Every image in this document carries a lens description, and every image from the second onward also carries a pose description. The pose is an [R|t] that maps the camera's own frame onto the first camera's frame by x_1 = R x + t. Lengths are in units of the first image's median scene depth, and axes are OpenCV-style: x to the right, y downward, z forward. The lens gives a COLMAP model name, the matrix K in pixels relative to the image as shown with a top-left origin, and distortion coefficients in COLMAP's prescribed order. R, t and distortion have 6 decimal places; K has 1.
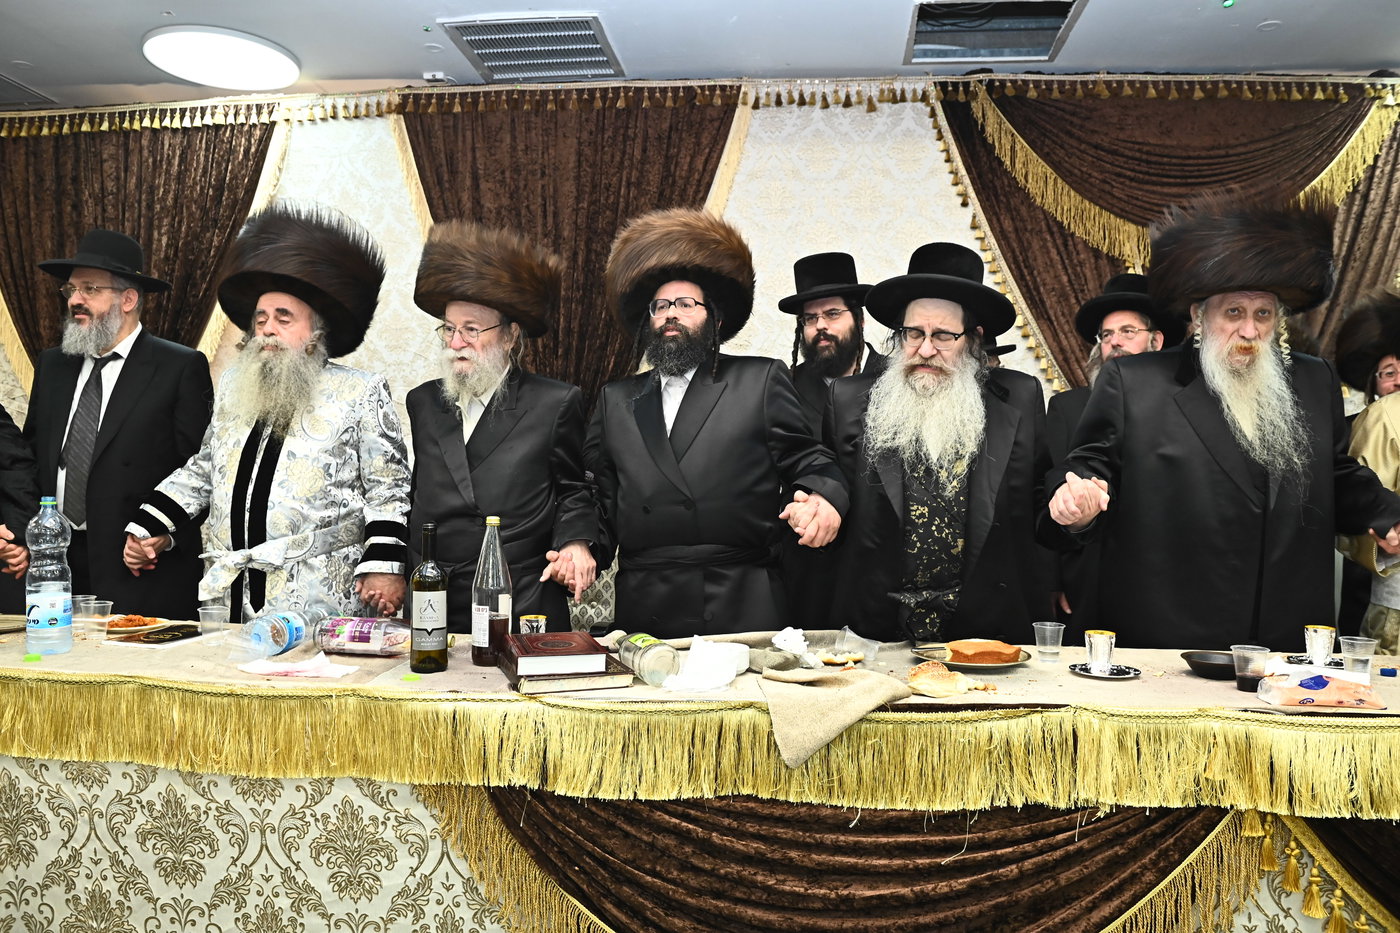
lens RADIAL K [[1028.5, 0, 692.2], [0, 1028.5, 473.9], [0, 0, 1]] dist [-0.048957, 0.006075]
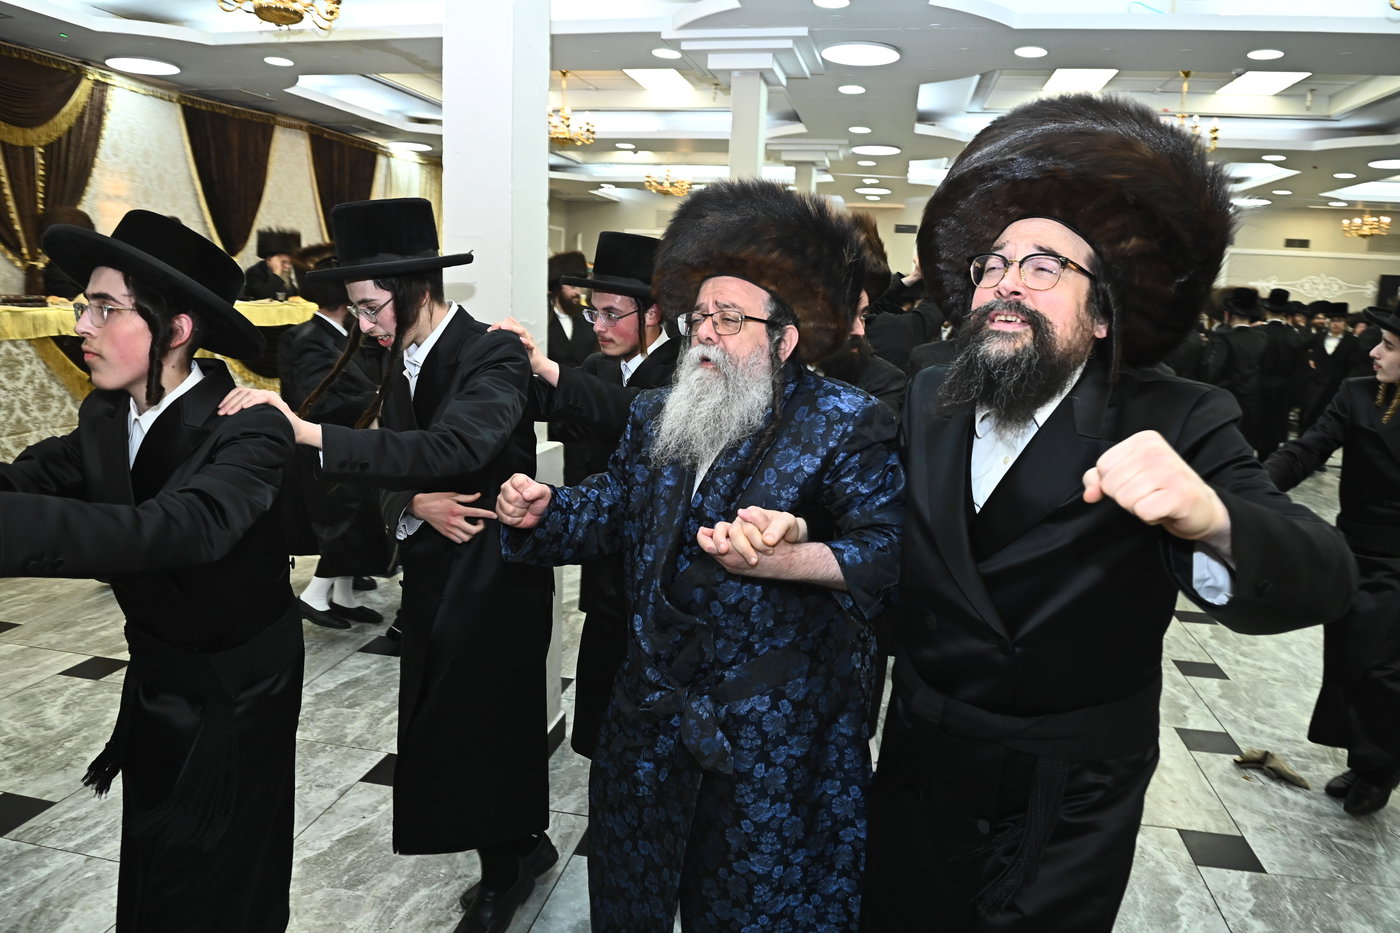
lens RADIAL K [[938.7, 0, 692.7], [0, 938.7, 438.9], [0, 0, 1]] dist [-0.042332, -0.000427]
pose [[0.111568, -0.171669, 0.978817, -1.268027], [-0.020237, 0.984369, 0.174949, 0.035767], [-0.993551, -0.039327, 0.106350, -0.575564]]
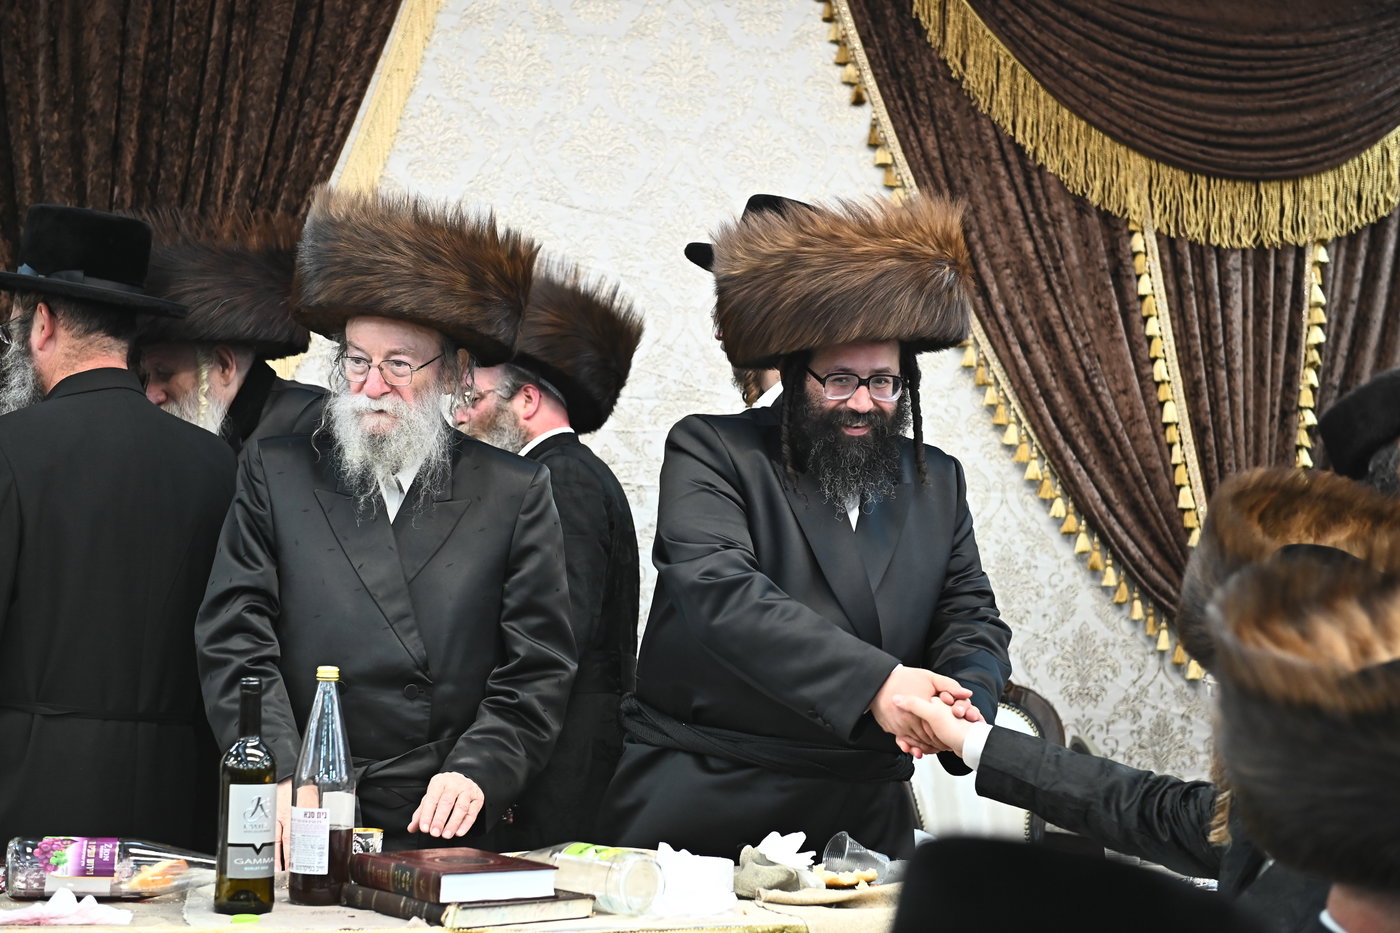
lens RADIAL K [[2669.8, 0, 704.7], [0, 2669.8, 463.6], [0, 0, 1]] dist [0.057808, 0.063637]
pose [[0.951042, 0.022827, 0.308216, -0.253296], [-0.009401, 0.998944, -0.044975, -0.005926], [-0.308917, 0.039876, 0.950253, -0.332963]]
